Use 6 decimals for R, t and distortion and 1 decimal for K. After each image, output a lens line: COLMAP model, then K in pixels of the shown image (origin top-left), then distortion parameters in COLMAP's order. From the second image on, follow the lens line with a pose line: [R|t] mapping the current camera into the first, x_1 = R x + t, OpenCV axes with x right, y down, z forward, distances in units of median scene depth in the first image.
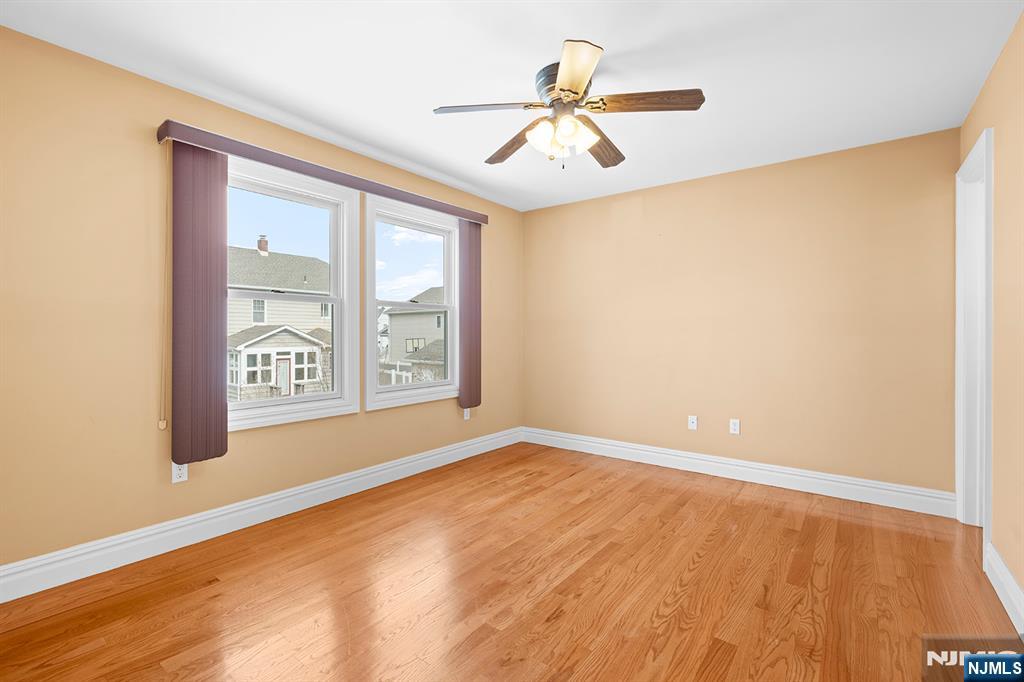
lens RADIAL K [[458.8, 0, 509.4], [0, 458.8, 348.4], [0, 0, 1]] dist [-0.009135, 0.001100]
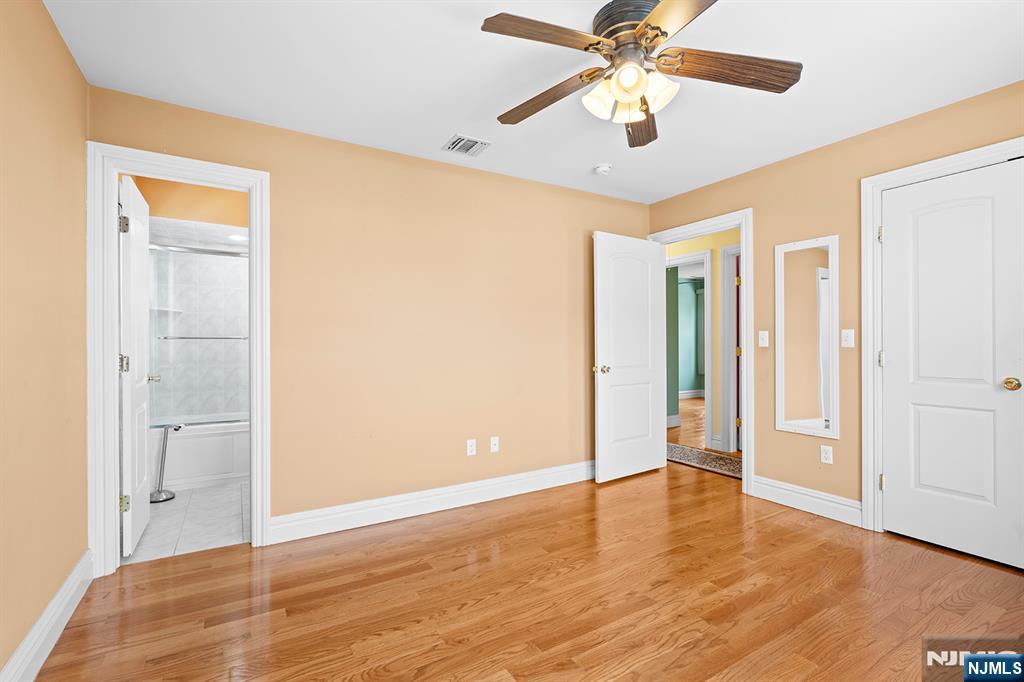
lens RADIAL K [[458.8, 0, 512.5], [0, 458.8, 342.3], [0, 0, 1]] dist [-0.009135, 0.001100]
pose [[-0.933672, 0.002769, 0.358118, 0.027102], [0.012778, 0.999591, 0.025585, -0.061904], [-0.357901, 0.028464, -0.933326, 1.979406]]
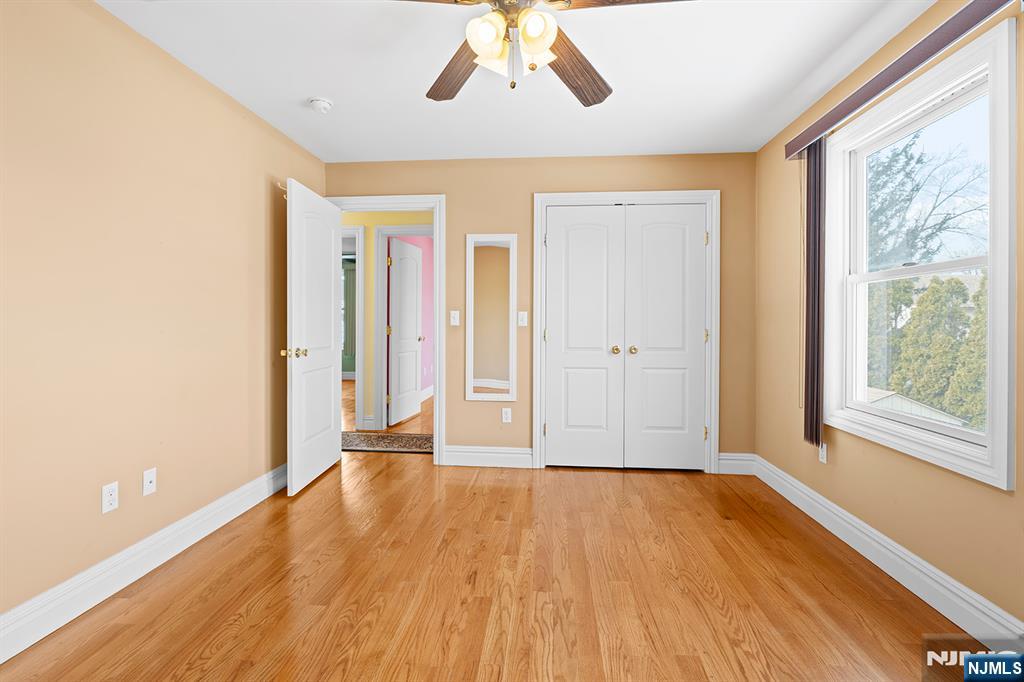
lens RADIAL K [[458.8, 0, 509.2], [0, 458.8, 323.6], [0, 0, 1]] dist [-0.009135, 0.001100]
pose [[-0.841683, -0.007152, -0.539925, 0.556039], [-0.023754, 0.999435, 0.023792, -0.047397], [0.539450, 0.032850, -0.841377, 1.744361]]
